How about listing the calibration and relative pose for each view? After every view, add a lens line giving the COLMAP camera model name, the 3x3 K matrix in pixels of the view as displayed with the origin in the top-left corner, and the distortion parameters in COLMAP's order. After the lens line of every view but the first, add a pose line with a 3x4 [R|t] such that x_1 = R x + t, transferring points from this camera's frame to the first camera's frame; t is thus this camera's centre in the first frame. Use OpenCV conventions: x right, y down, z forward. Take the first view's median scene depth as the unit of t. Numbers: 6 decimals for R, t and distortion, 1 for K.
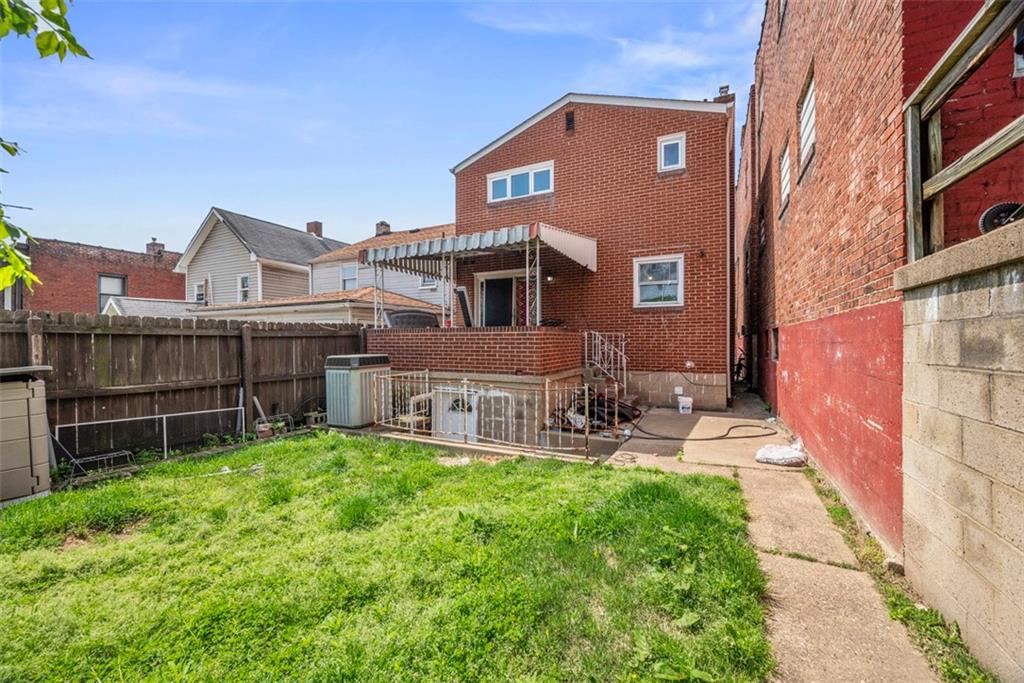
lens RADIAL K [[404.1, 0, 513.6], [0, 404.1, 342.2], [0, 0, 1]] dist [-0.000559, 0.000238]
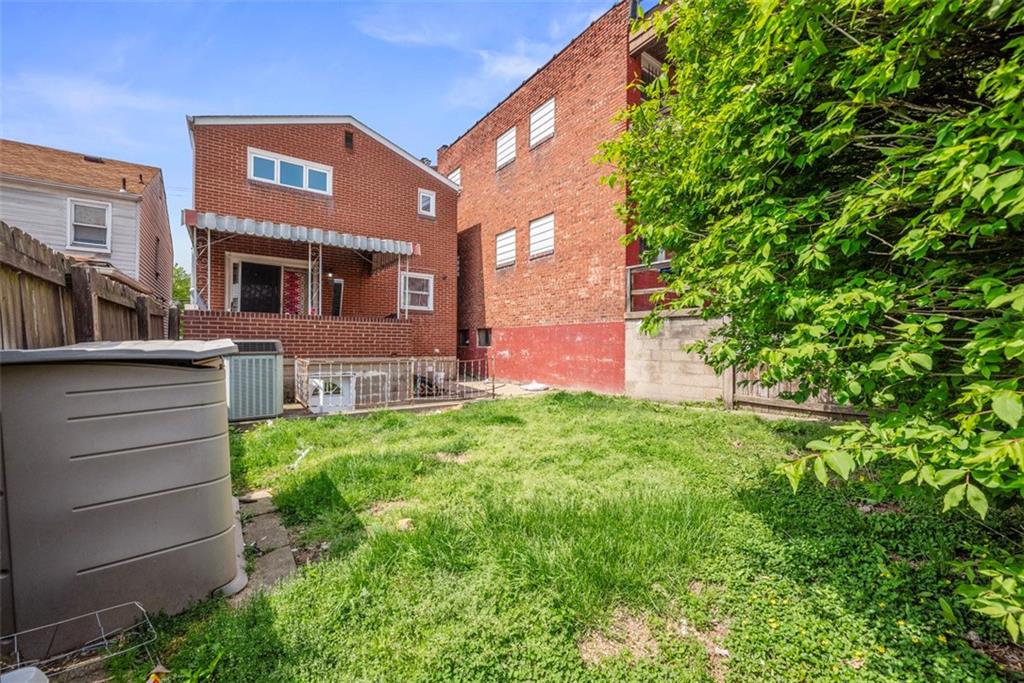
lens RADIAL K [[404.1, 0, 513.6], [0, 404.1, 345.0], [0, 0, 1]] dist [-0.000559, 0.000238]
pose [[0.466866, 0.003354, 0.884322, -0.725277], [-0.008626, 0.999963, 0.000761, 0.030050], [-0.884286, -0.007983, 0.466878, 0.057379]]
